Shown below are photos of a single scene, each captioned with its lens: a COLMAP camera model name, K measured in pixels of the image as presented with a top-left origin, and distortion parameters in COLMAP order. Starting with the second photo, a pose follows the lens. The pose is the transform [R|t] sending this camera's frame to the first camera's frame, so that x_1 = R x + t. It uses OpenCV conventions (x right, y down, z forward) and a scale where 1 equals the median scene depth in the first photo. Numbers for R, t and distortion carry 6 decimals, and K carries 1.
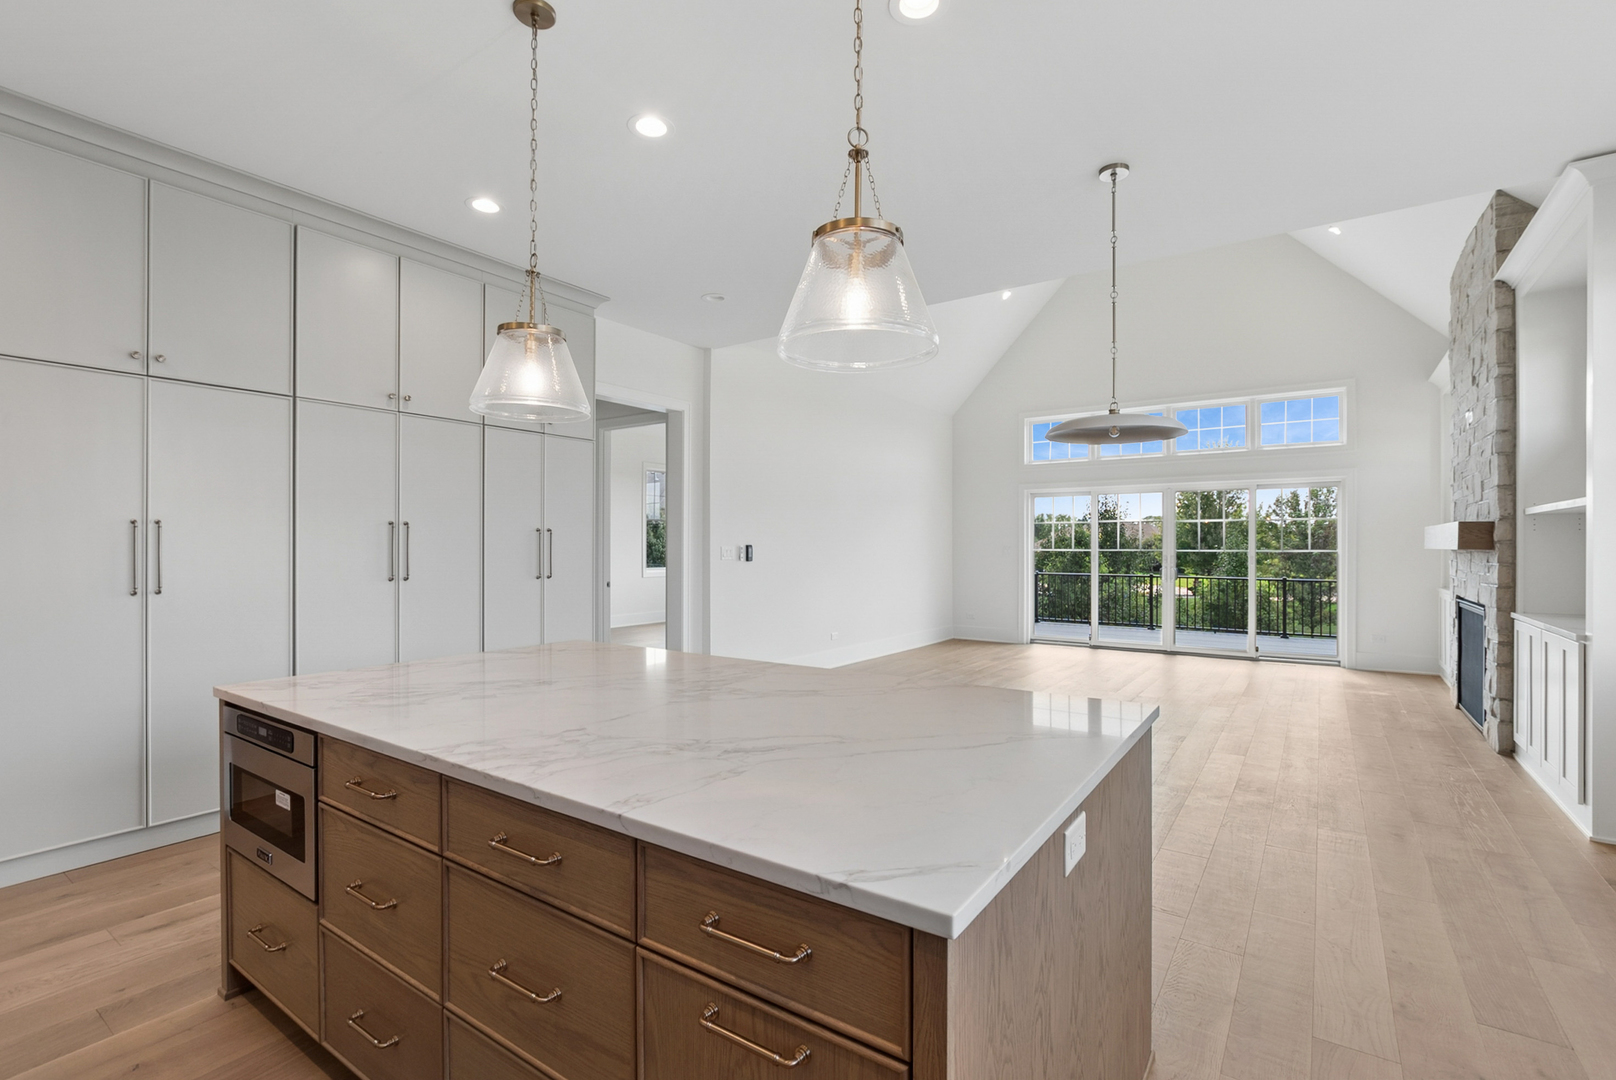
lens RADIAL K [[735.8, 0, 800.7], [0, 735.8, 549.2], [0, 0, 1]] dist [-0.012503, 0.001799]
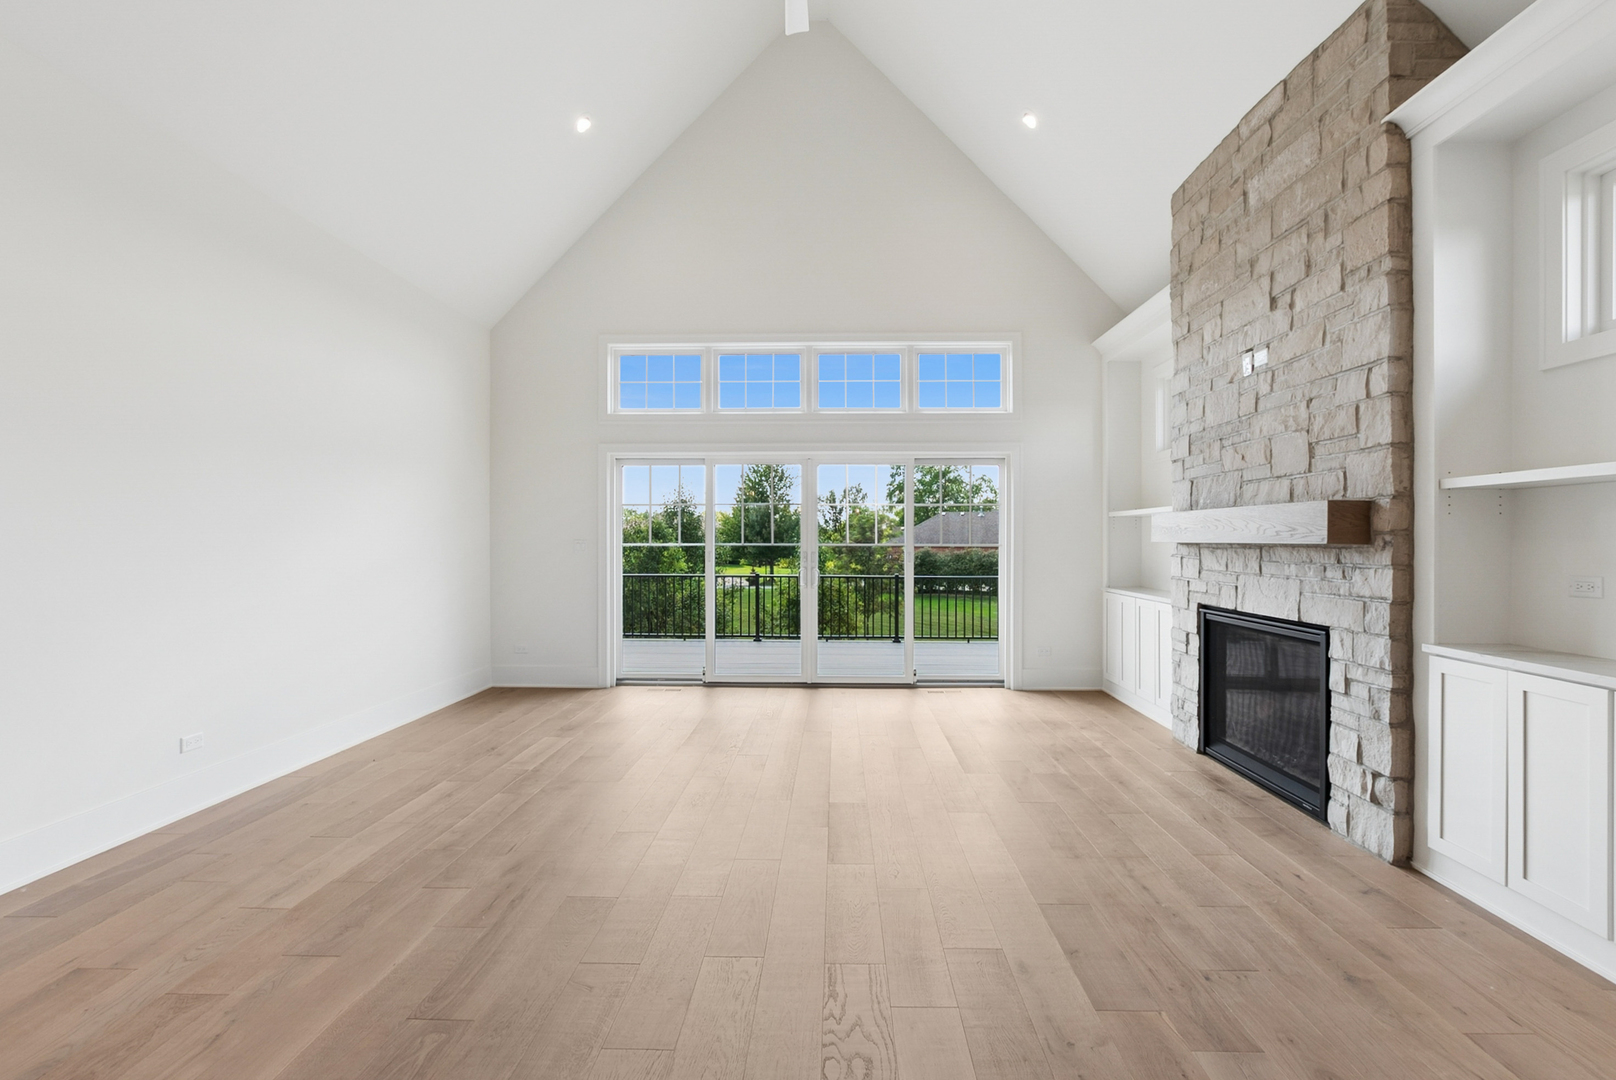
lens RADIAL K [[735.8, 0, 834.5], [0, 735.8, 540.0], [0, 0, 1]] dist [-0.012503, 0.001799]
pose [[0.812463, -0.001115, 0.583012, 0.182555], [0.003160, 0.999992, -0.002491, -0.002829], [-0.583004, 0.003866, 0.812460, 0.736893]]
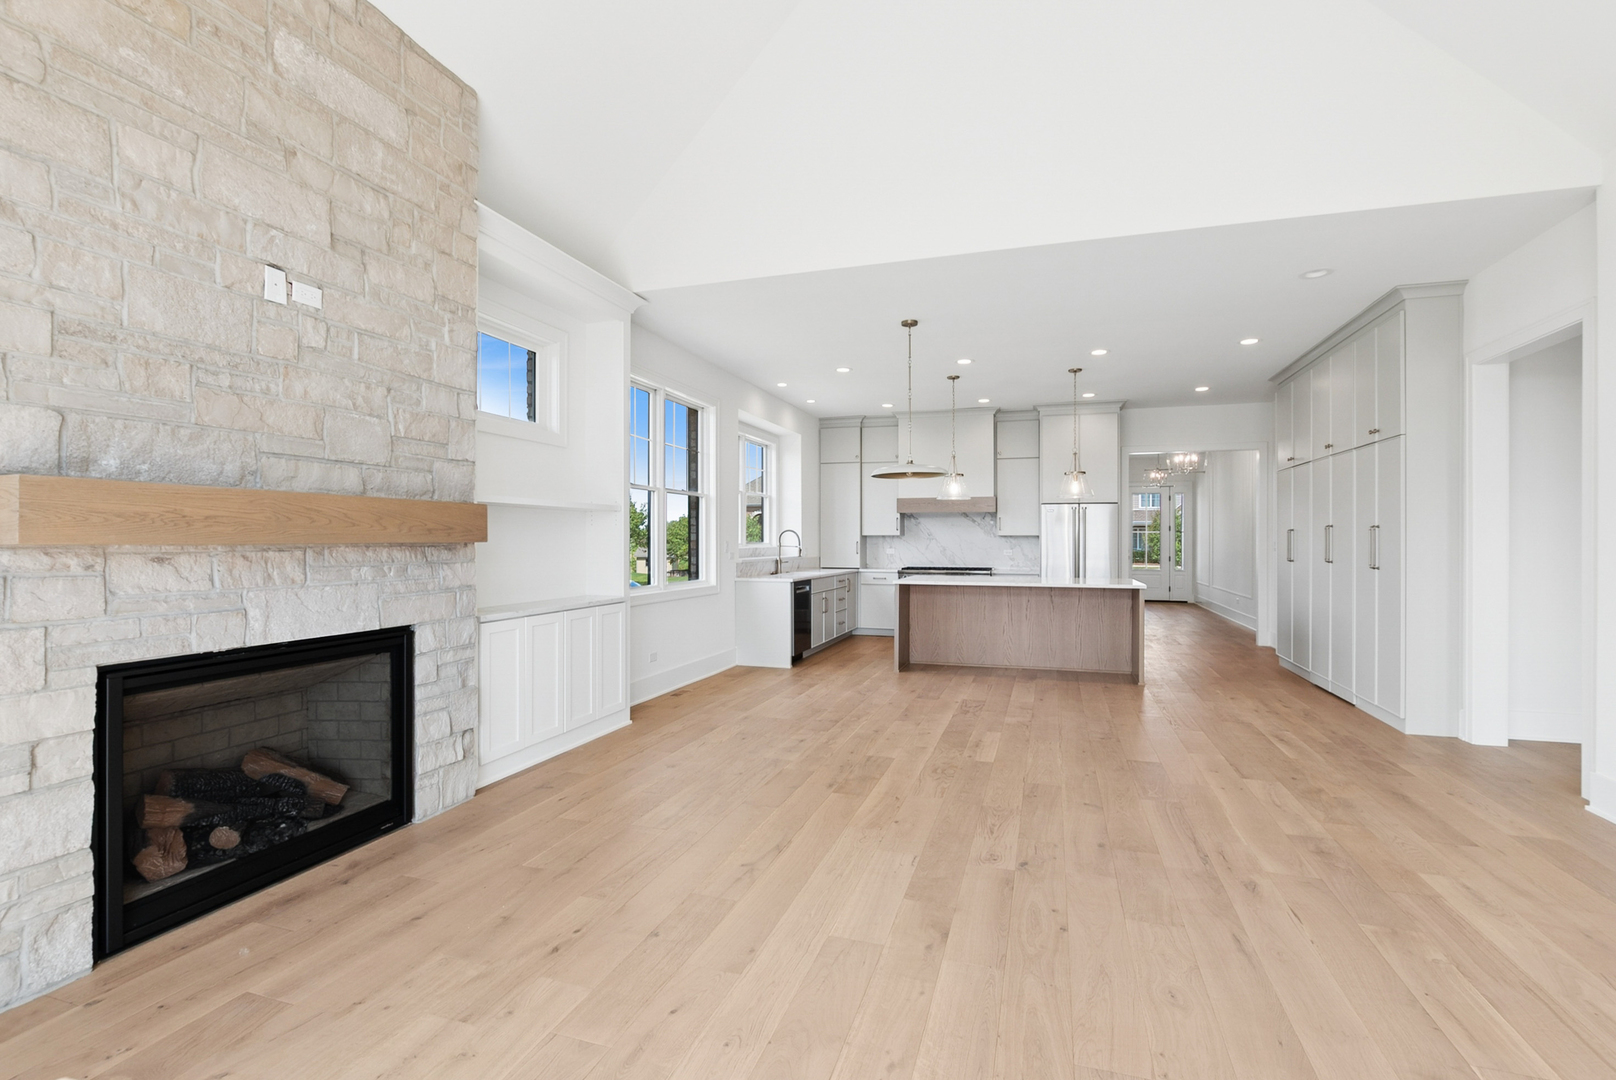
lens RADIAL K [[735.8, 0, 811.3], [0, 735.8, 535.7], [0, 0, 1]] dist [-0.012503, 0.001799]
pose [[-0.952653, -0.005129, -0.304017, 0.817772], [-0.005509, 0.999985, 0.000391, -0.008382], [0.304011, 0.002047, -0.952666, 1.810724]]
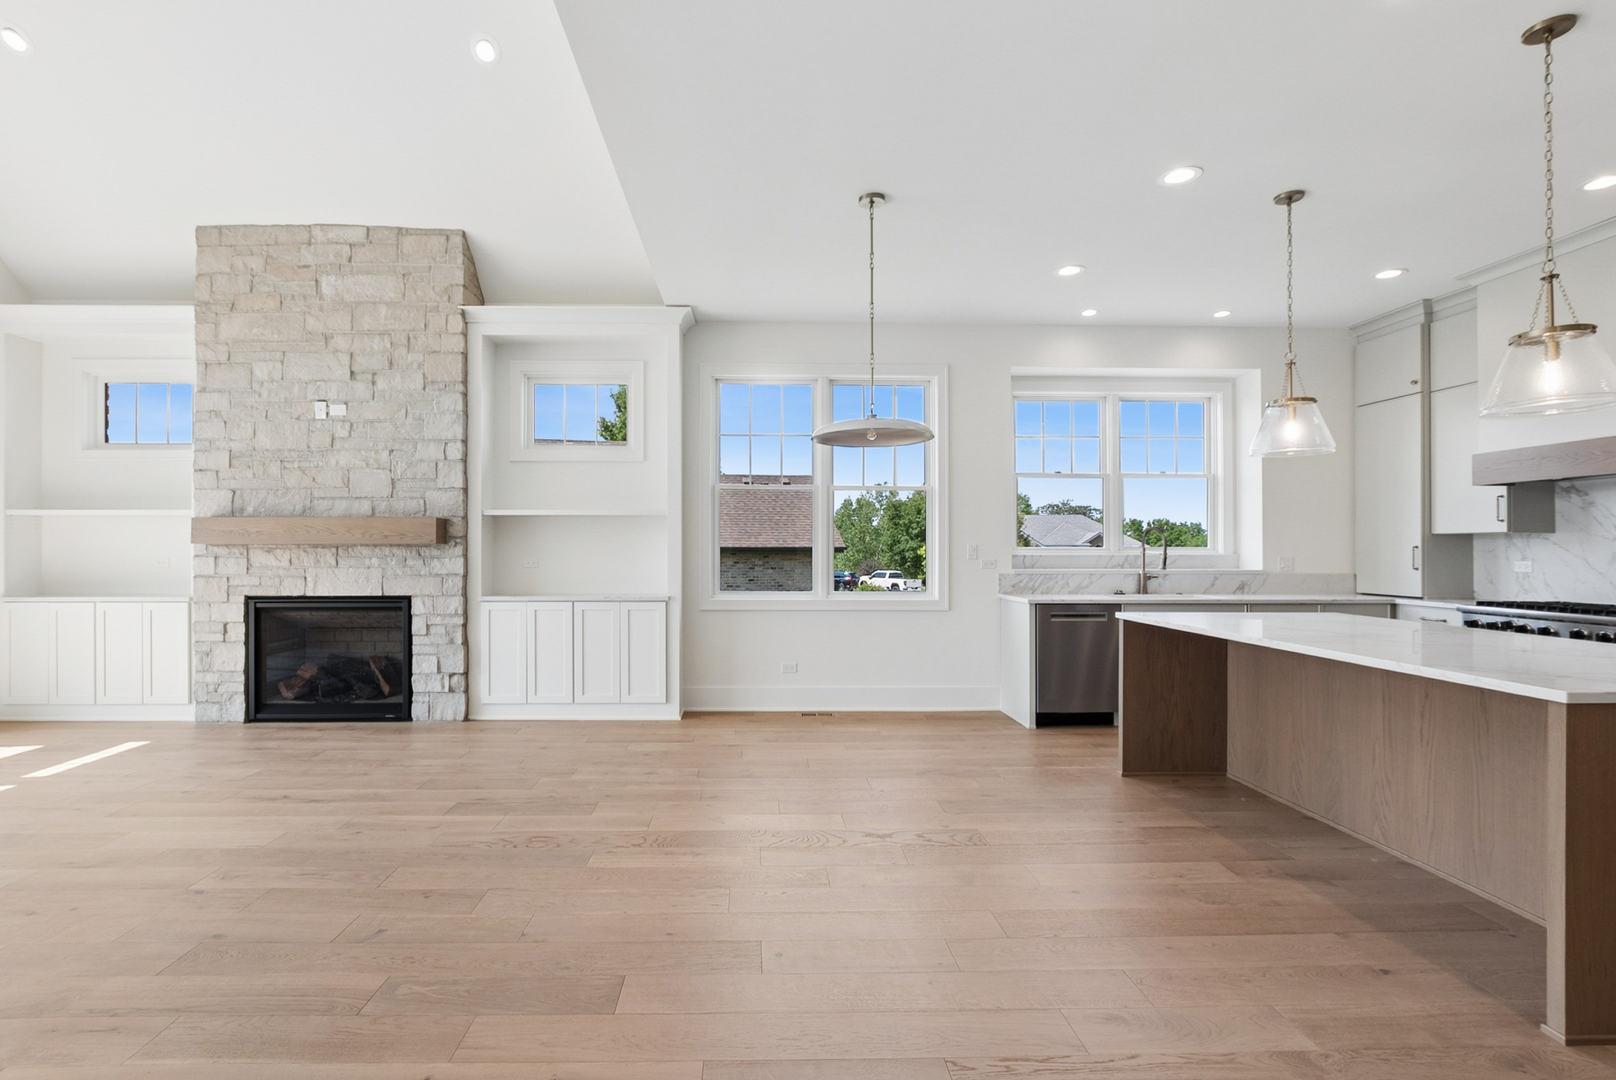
lens RADIAL K [[735.8, 0, 750.5], [0, 735.8, 542.7], [0, 0, 1]] dist [-0.012503, 0.001799]
pose [[-0.596307, 0.002097, 0.802754, -0.233390], [0.003294, 0.999995, -0.000166, 0.000495], [-0.802749, 0.002545, -0.596311, 1.275964]]
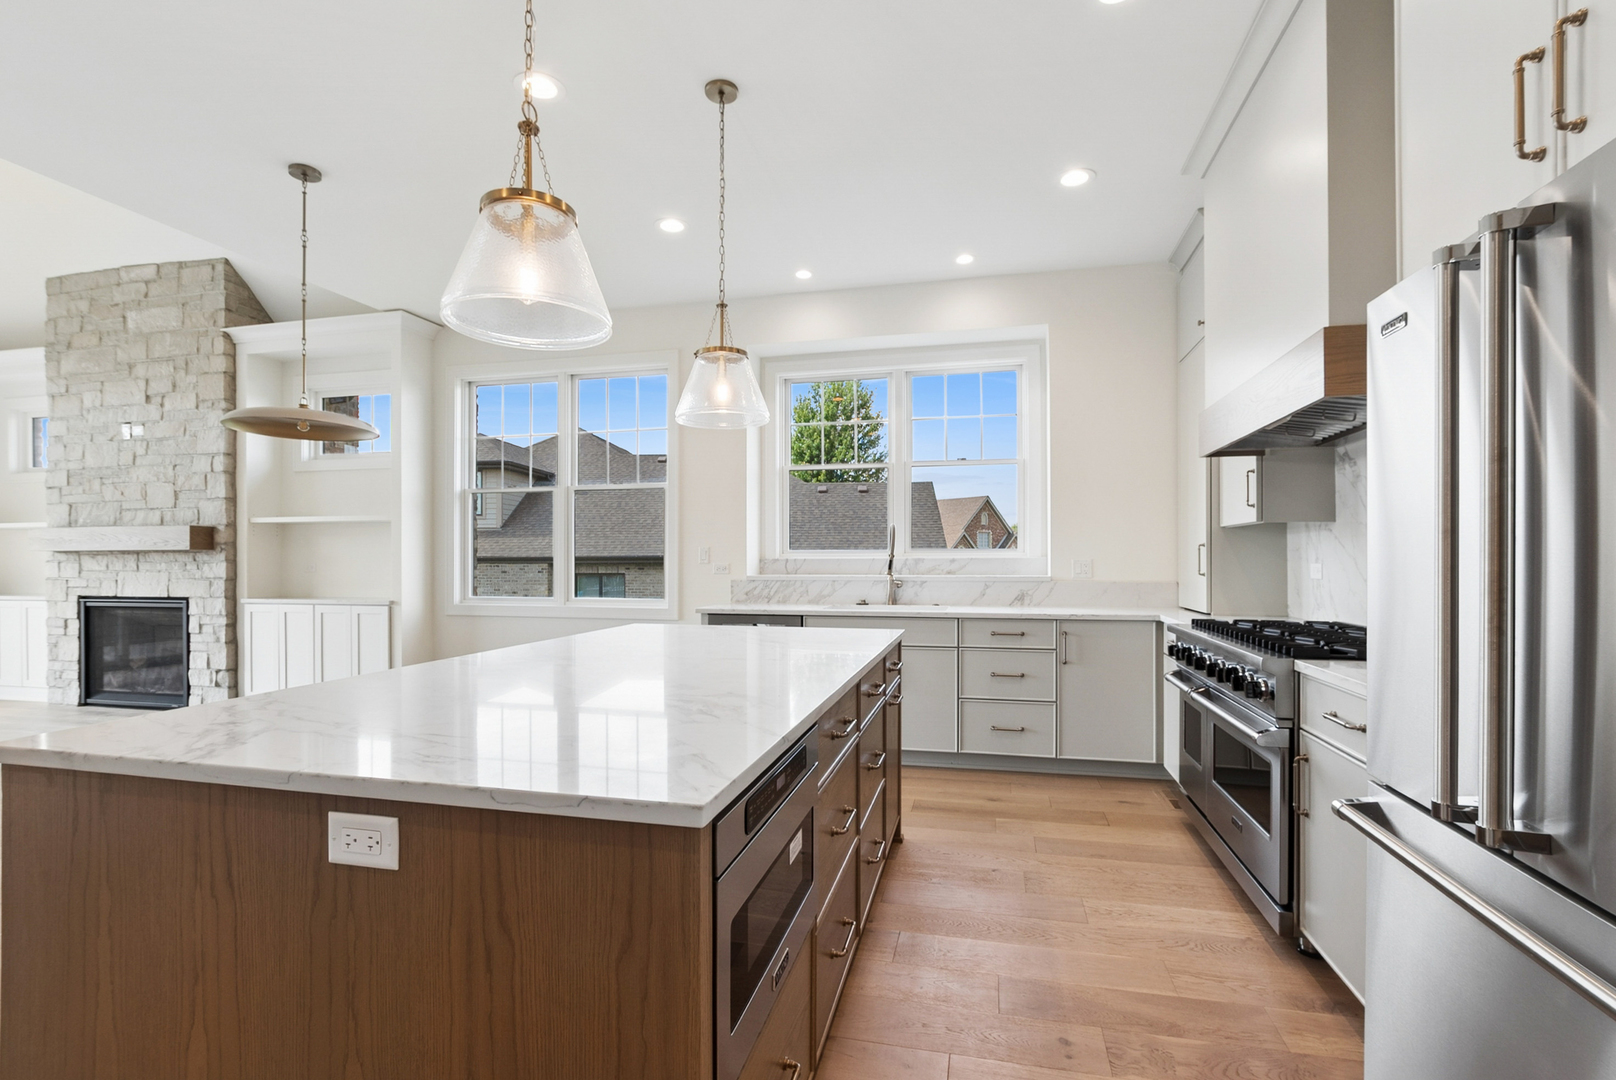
lens RADIAL K [[735.8, 0, 801.7], [0, 735.8, 557.3], [0, 0, 1]] dist [-0.012503, 0.001799]
pose [[-0.380667, 0.000931, 0.924712, -0.540817], [0.008101, 0.999964, 0.002328, 0.017979], [-0.924677, 0.008377, -0.380661, 0.546699]]
